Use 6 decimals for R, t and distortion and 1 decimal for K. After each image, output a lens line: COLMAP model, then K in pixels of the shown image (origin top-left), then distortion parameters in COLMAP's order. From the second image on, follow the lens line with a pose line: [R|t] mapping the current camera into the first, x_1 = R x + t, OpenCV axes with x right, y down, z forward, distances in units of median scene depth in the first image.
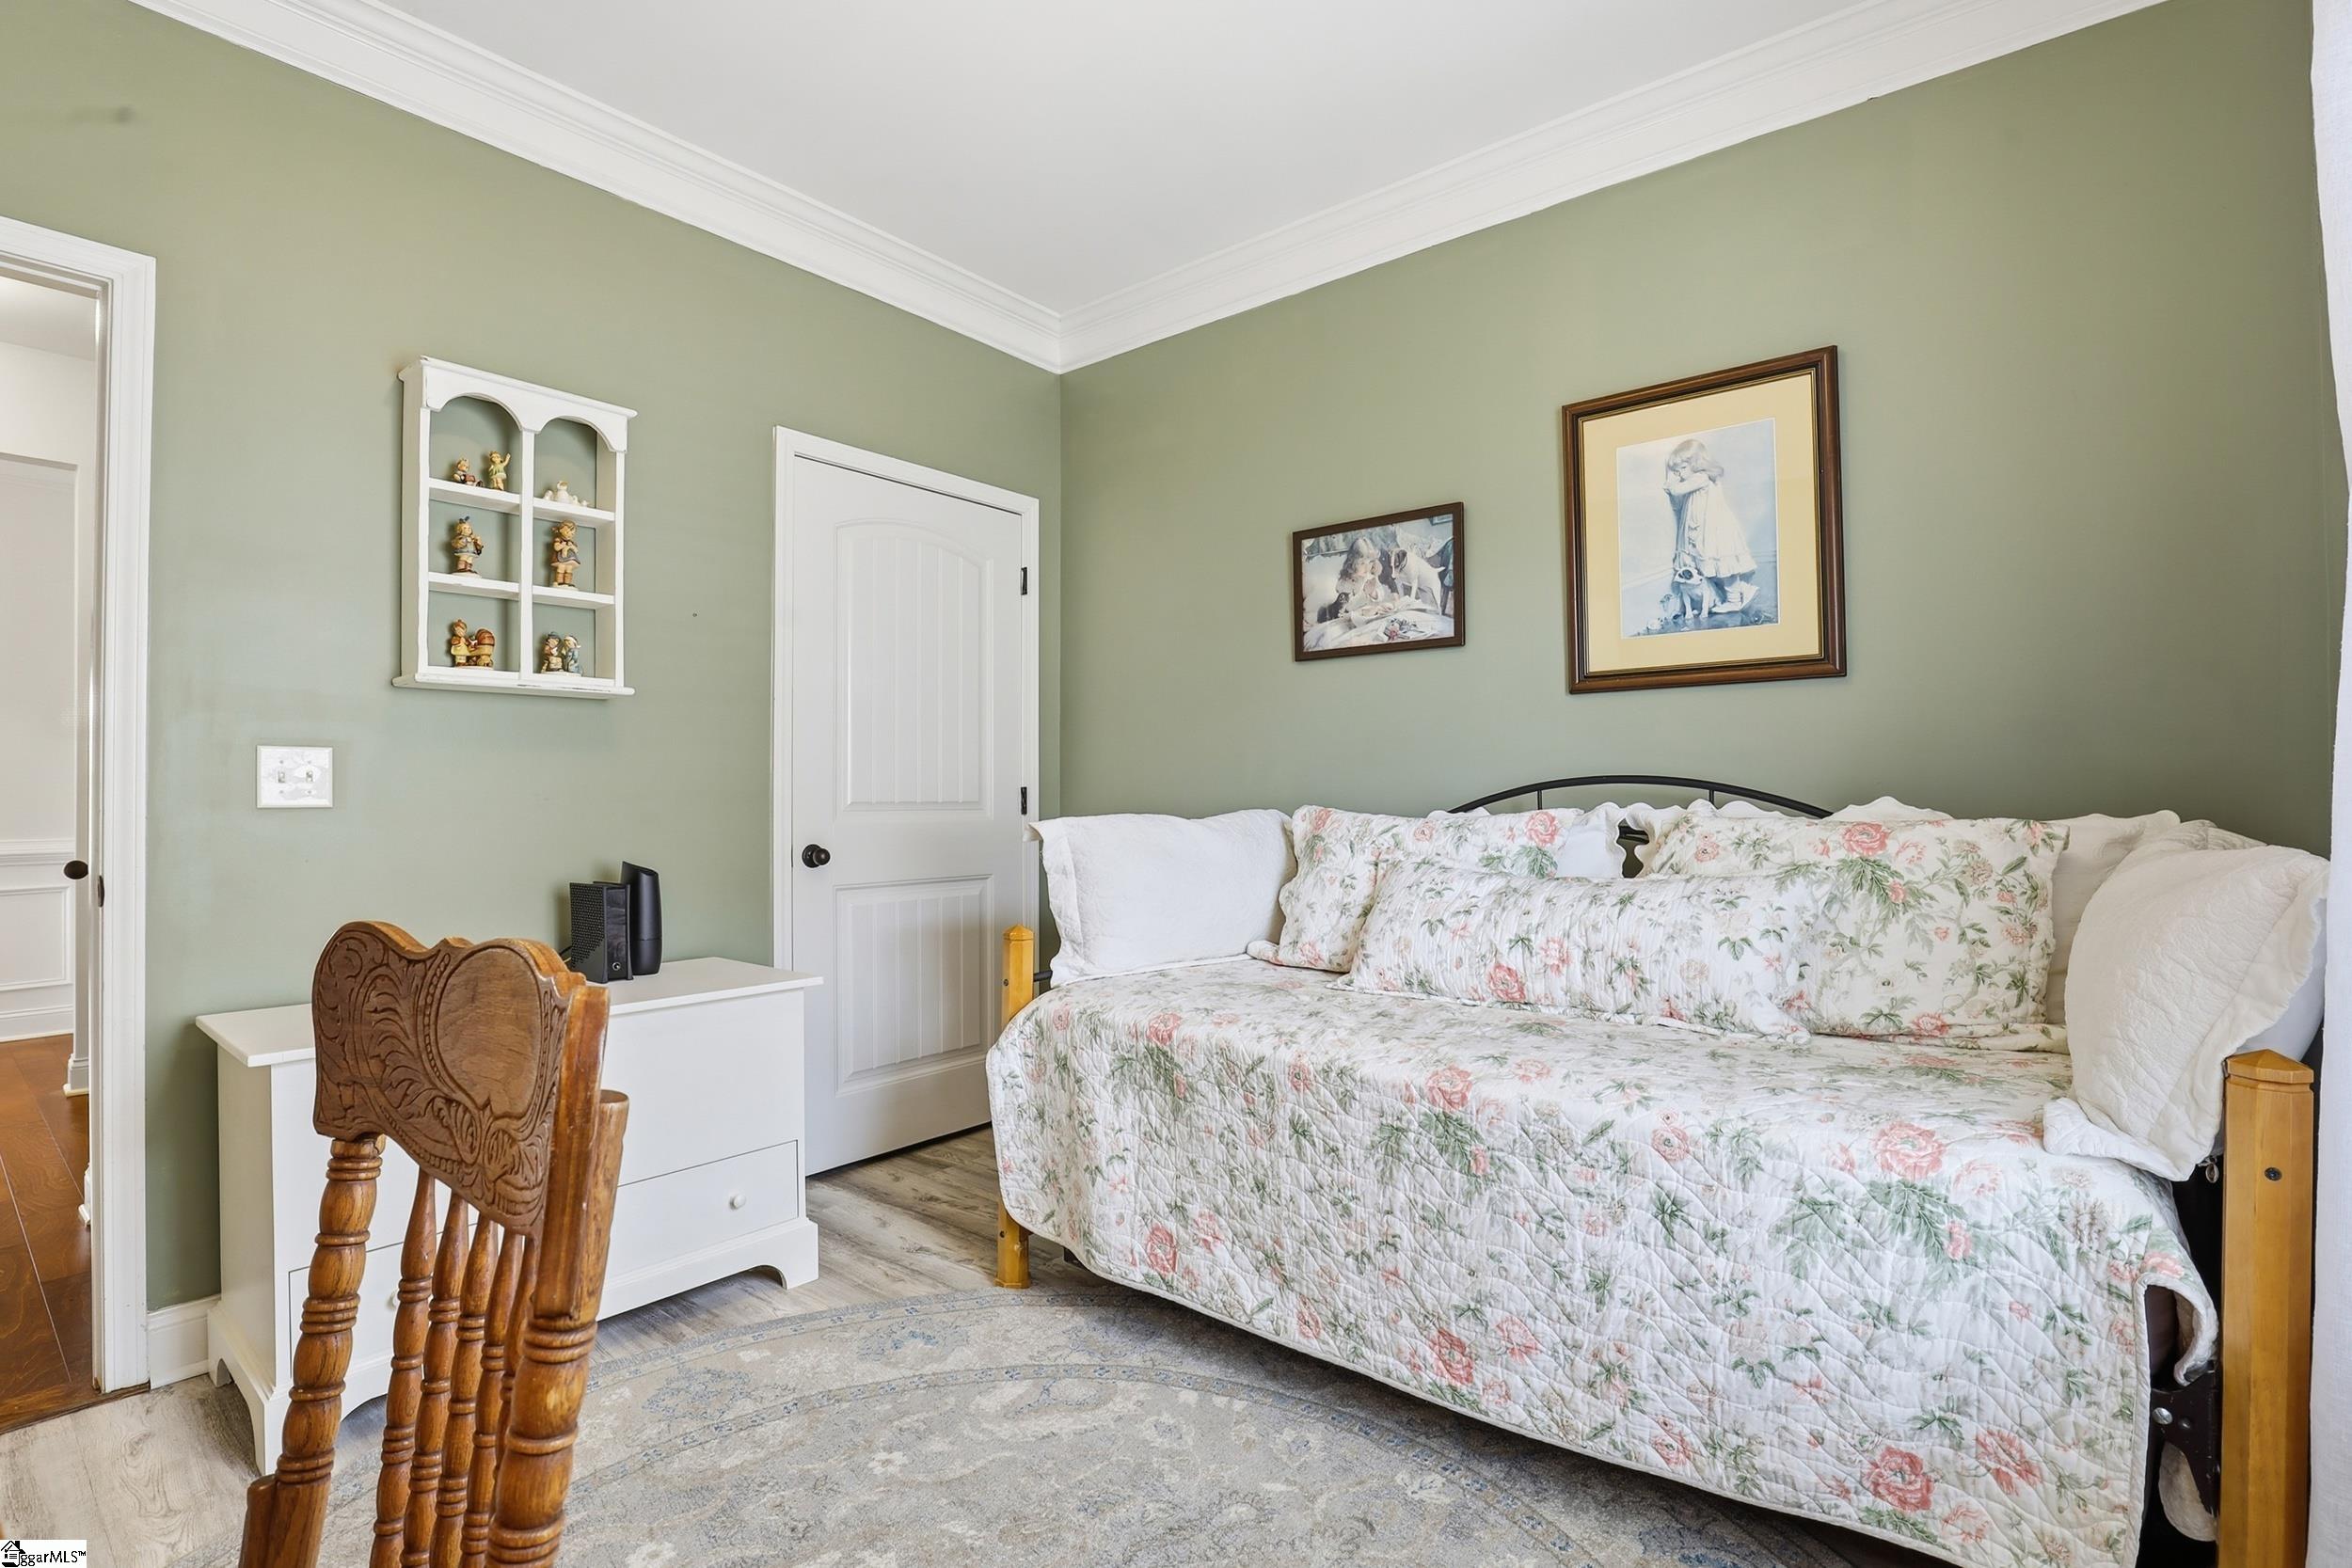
lens RADIAL K [[1092.5, 0, 1180.6], [0, 1092.5, 787.2], [0, 0, 1]] dist [-0.034196, 0.005554]
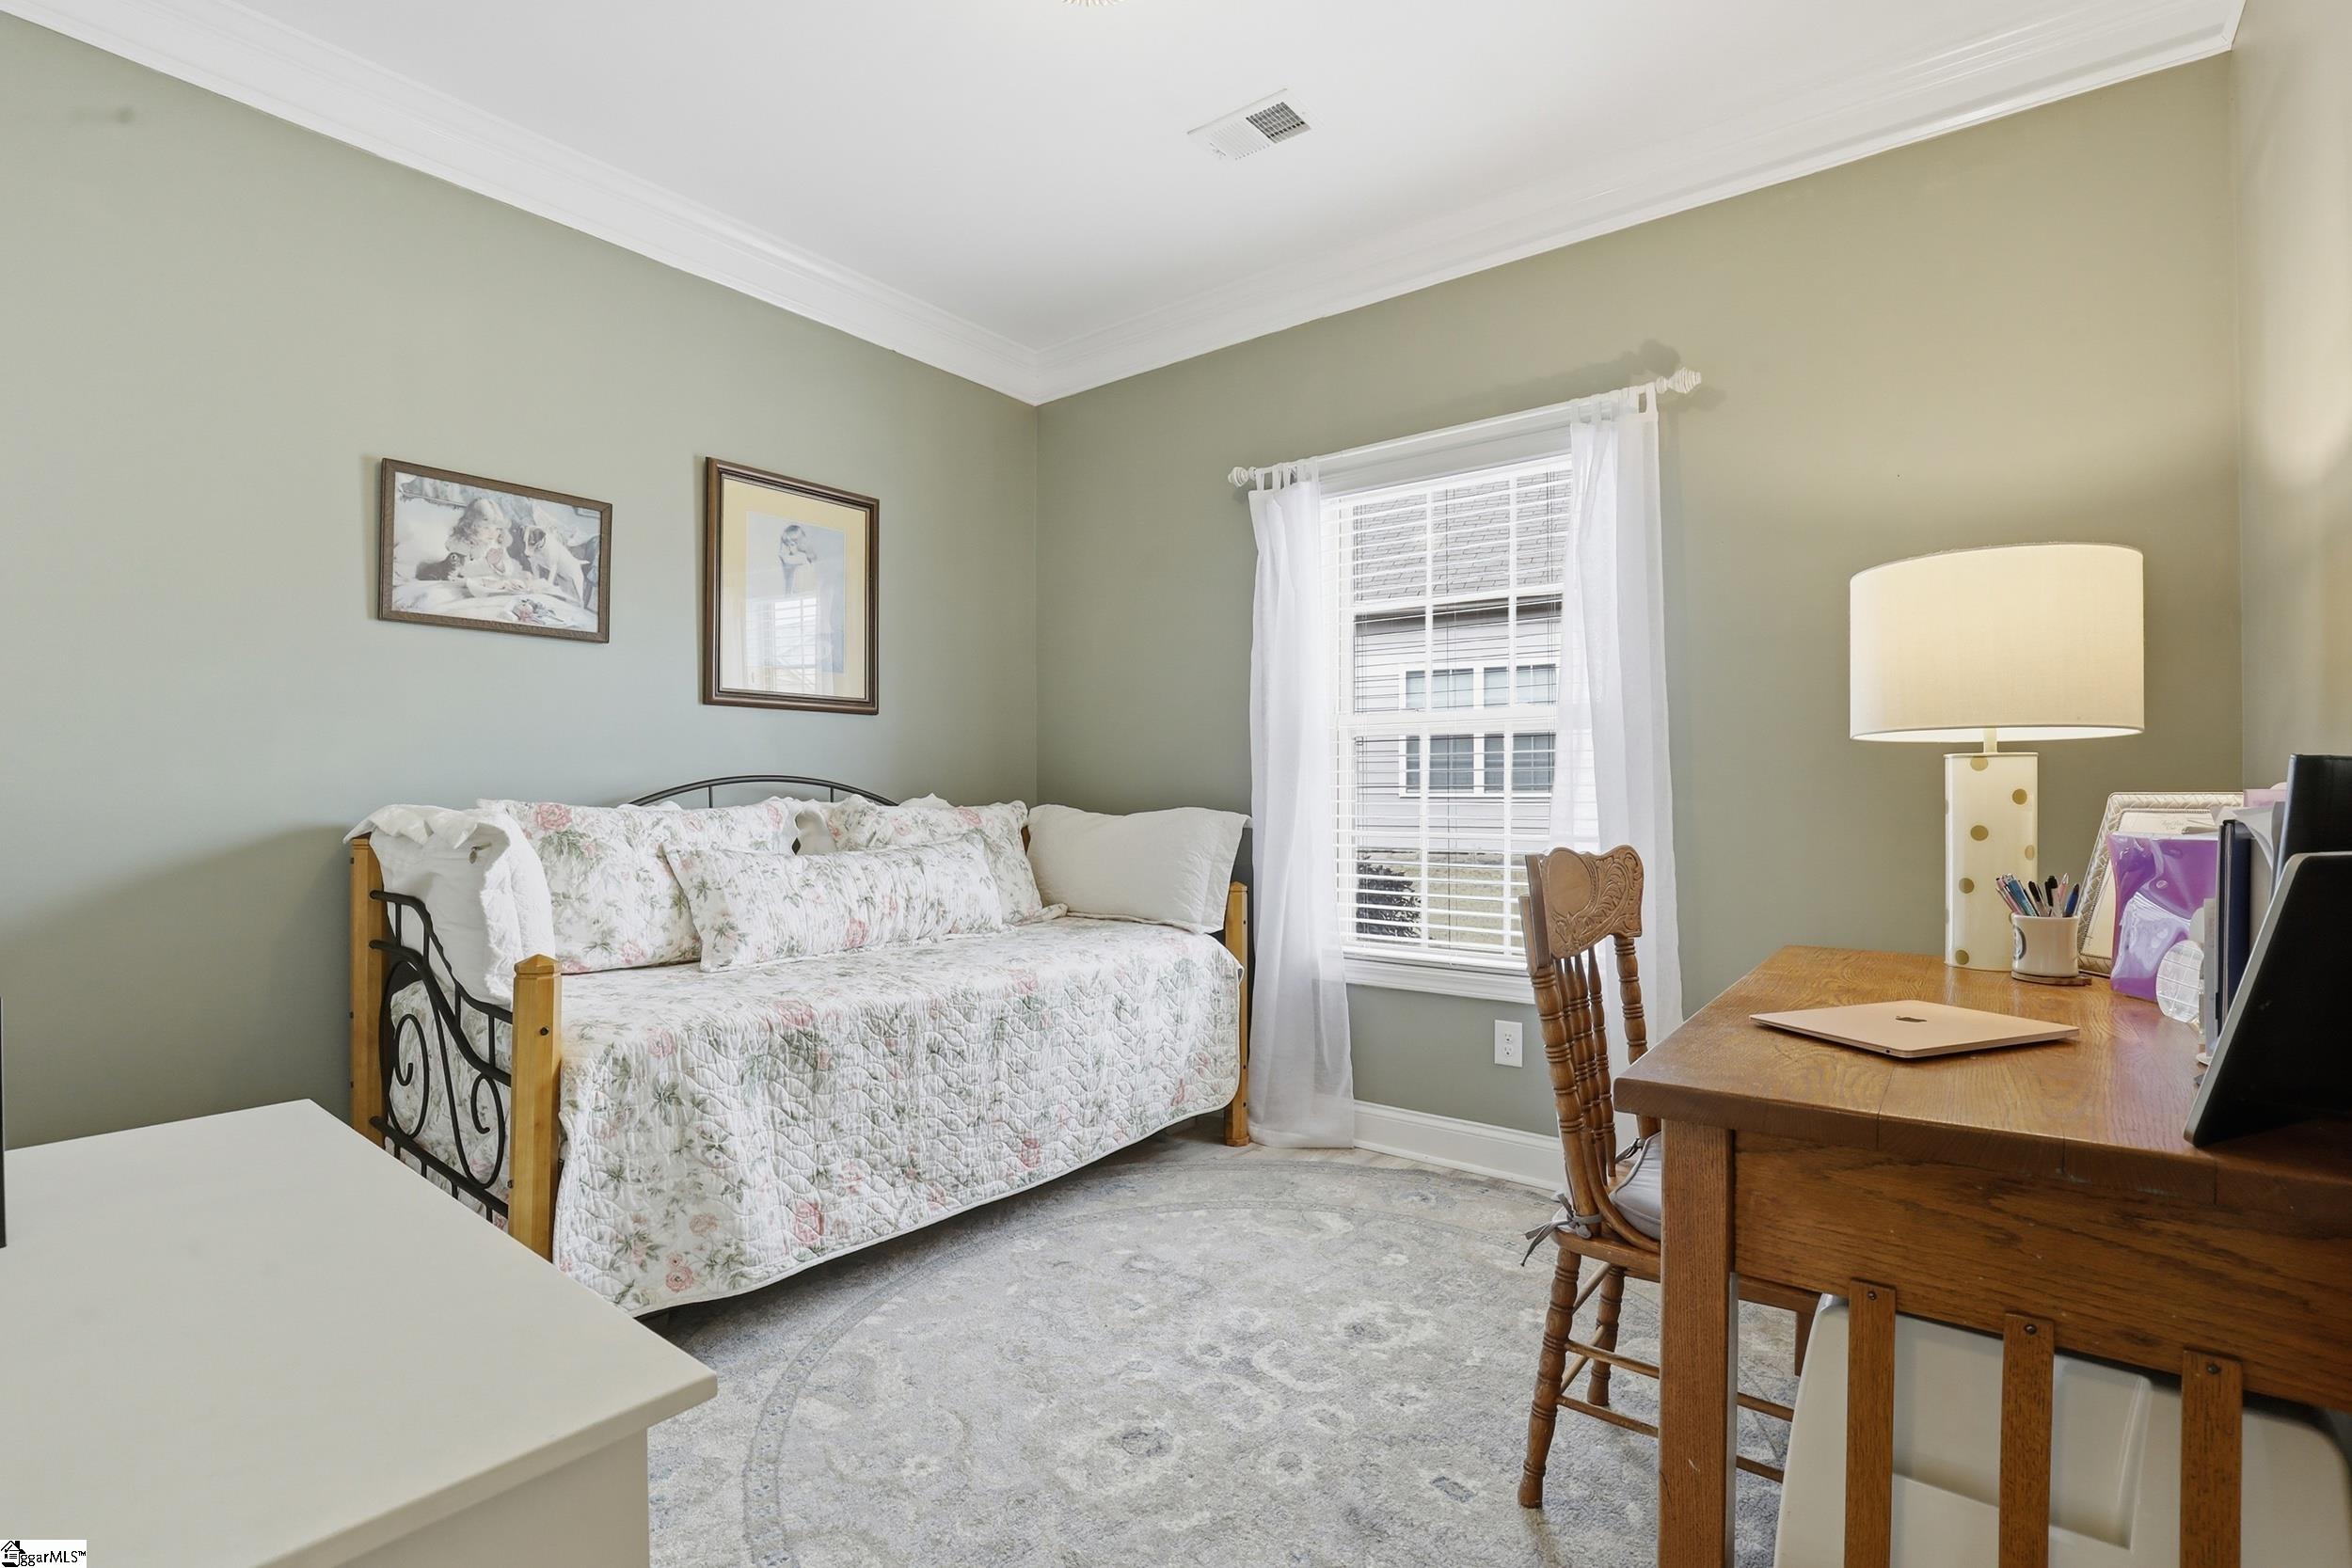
lens RADIAL K [[1092.5, 0, 1176.4], [0, 1092.5, 786.8], [0, 0, 1]] dist [-0.034196, 0.005554]
pose [[-0.015265, 0.011975, 0.999812, -1.035181], [-0.010966, 0.999866, -0.012143, 0.015291], [-0.999823, -0.011150, -0.015132, 0.646170]]
